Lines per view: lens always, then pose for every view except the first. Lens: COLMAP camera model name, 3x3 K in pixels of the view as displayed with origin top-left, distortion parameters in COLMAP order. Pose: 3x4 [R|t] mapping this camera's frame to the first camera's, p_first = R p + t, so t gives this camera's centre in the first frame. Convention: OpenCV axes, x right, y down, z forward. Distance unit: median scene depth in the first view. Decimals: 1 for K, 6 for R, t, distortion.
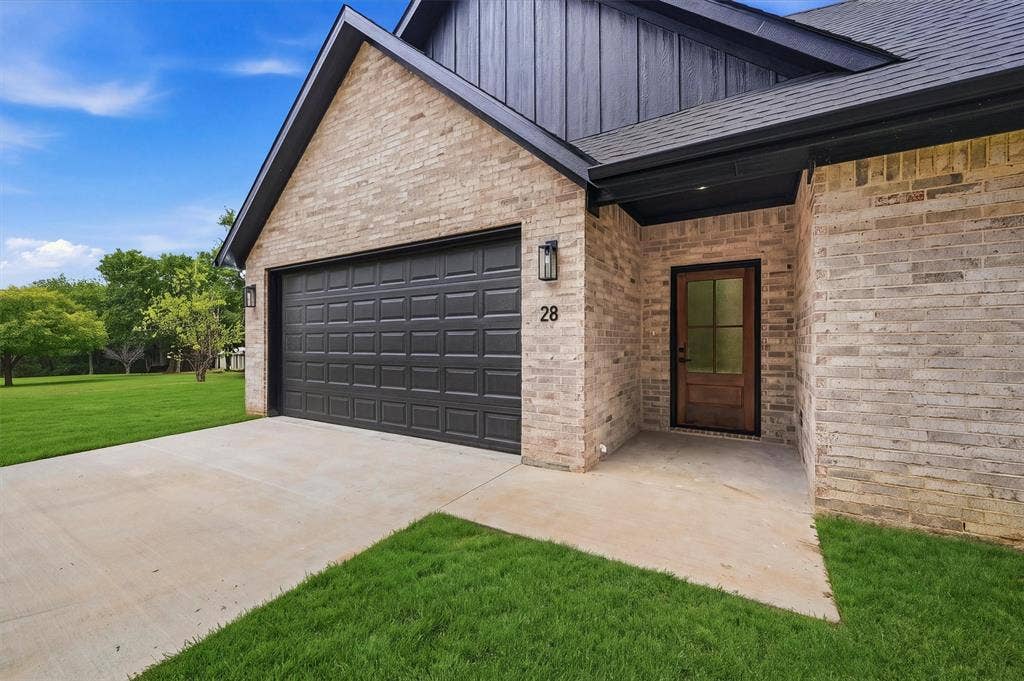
lens RADIAL K [[408.0, 0, 508.8], [0, 408.0, 342.5], [0, 0, 1]] dist [0.003159, -0.000605]
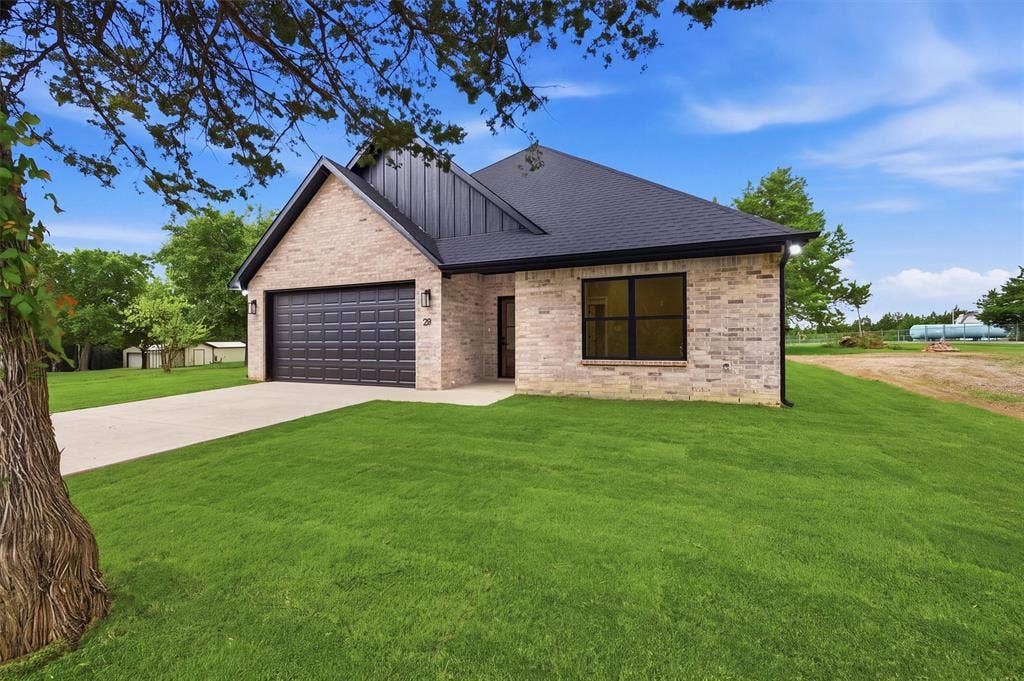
lens RADIAL K [[408.0, 0, 513.8], [0, 408.0, 336.1], [0, 0, 1]] dist [0.003159, -0.000605]
pose [[0.986456, -0.004564, 0.163965, 0.186910], [0.005492, 0.999971, -0.005207, 0.020791], [-0.163937, 0.006037, 0.986452, -1.197748]]
